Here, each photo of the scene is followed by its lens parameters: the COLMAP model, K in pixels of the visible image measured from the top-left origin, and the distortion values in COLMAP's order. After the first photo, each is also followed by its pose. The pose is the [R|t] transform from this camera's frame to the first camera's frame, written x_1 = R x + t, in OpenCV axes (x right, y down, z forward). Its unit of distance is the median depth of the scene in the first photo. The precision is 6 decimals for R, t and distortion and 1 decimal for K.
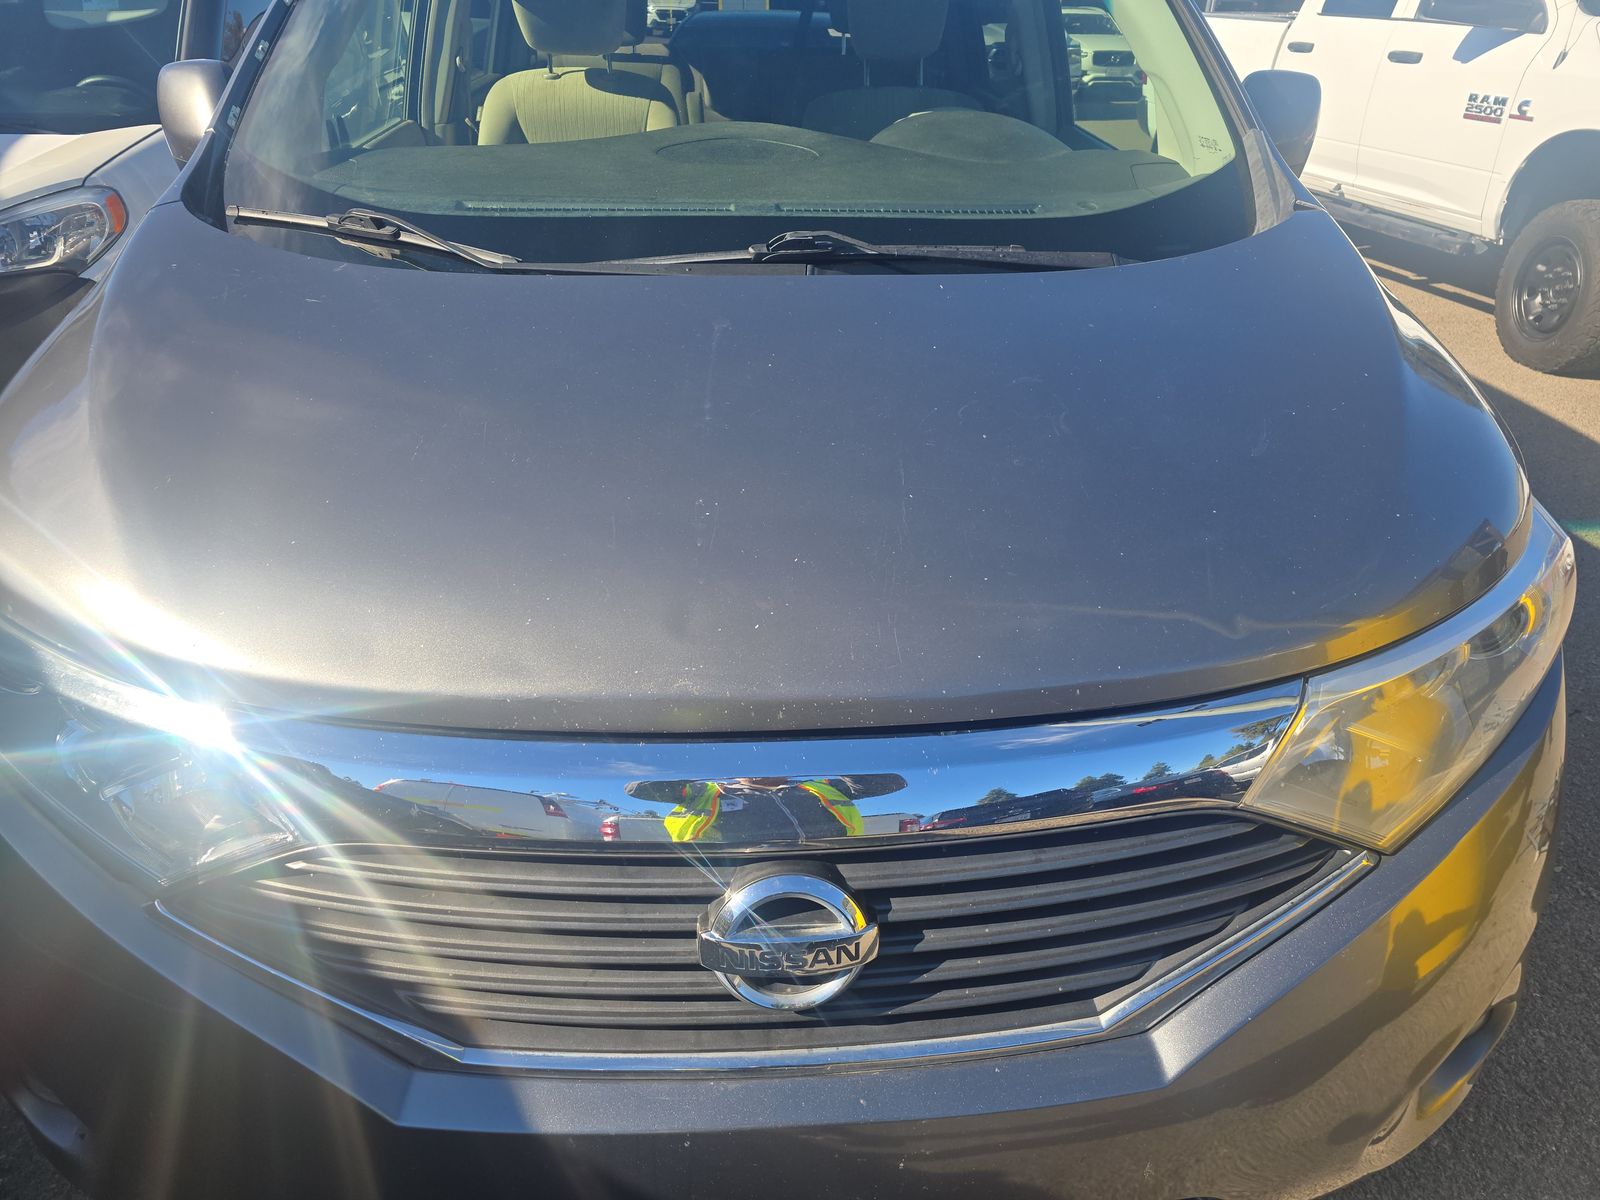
lens RADIAL K [[1088.8, 0, 817.0], [0, 1088.8, 597.0], [0, 0, 1]] dist [0.048010, -0.054845]
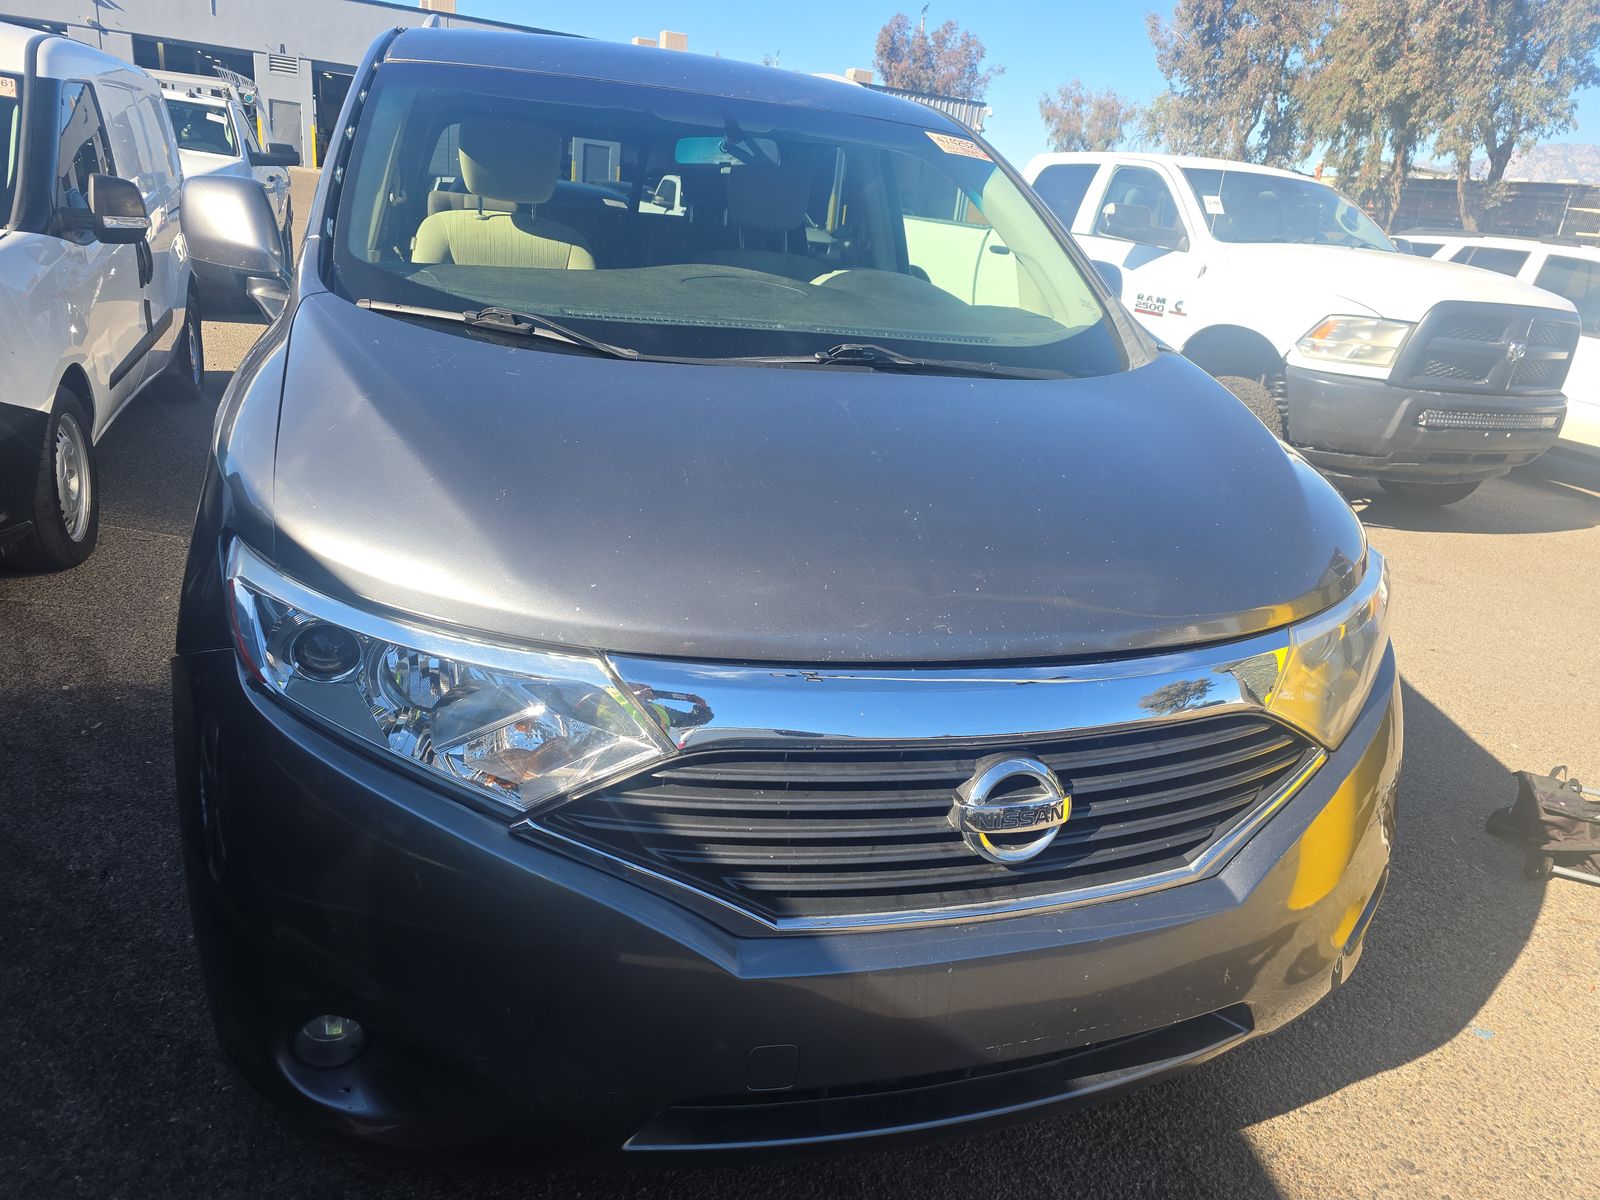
lens RADIAL K [[1088.8, 0, 804.9], [0, 1088.8, 592.0], [0, 0, 1]] dist [0.048010, -0.054845]
pose [[0.962087, -0.006229, 0.272671, -0.501269], [0.044994, 0.989666, -0.136148, 0.162083], [-0.269005, 0.143254, 0.952426, -0.231768]]
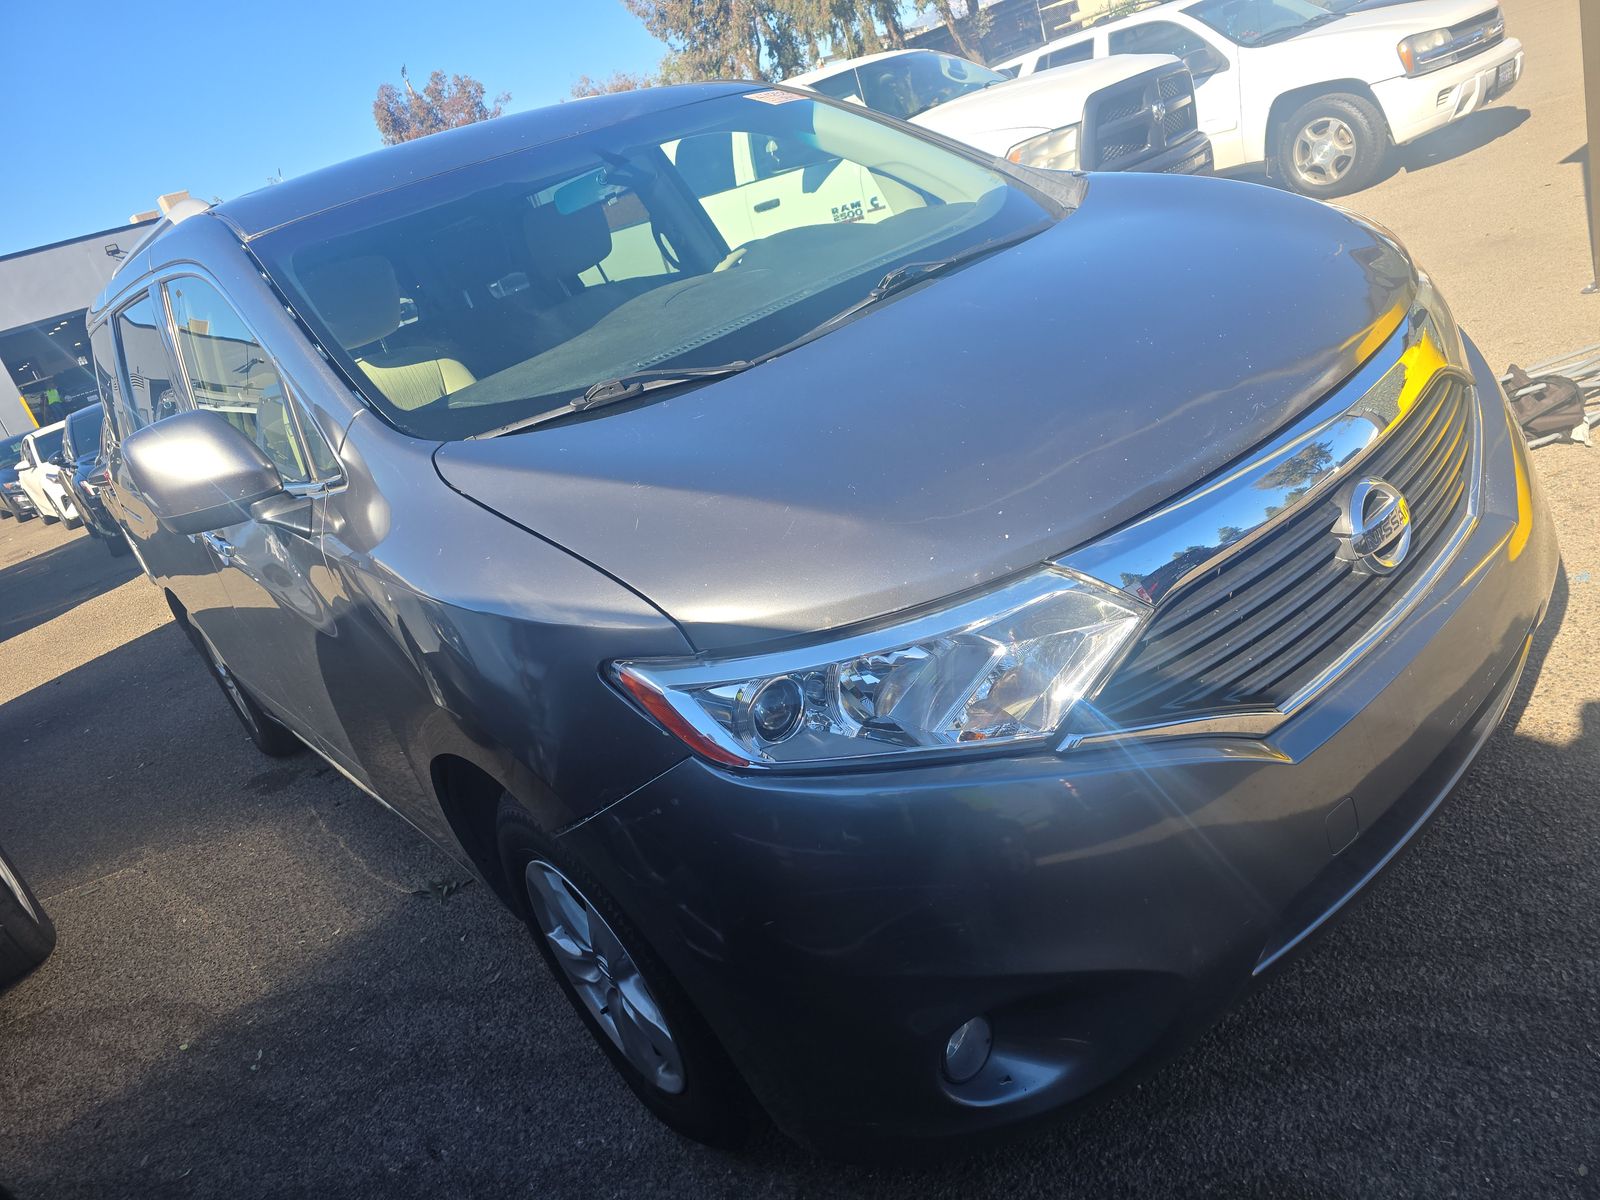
lens RADIAL K [[1088.8, 0, 798.7], [0, 1088.8, 597.4], [0, 0, 1]] dist [0.048010, -0.054845]
pose [[0.758280, -0.452812, 0.469012, -1.081070], [0.544175, 0.835801, -0.072868, 0.049297], [-0.359006, 0.310479, 0.880181, -0.043992]]
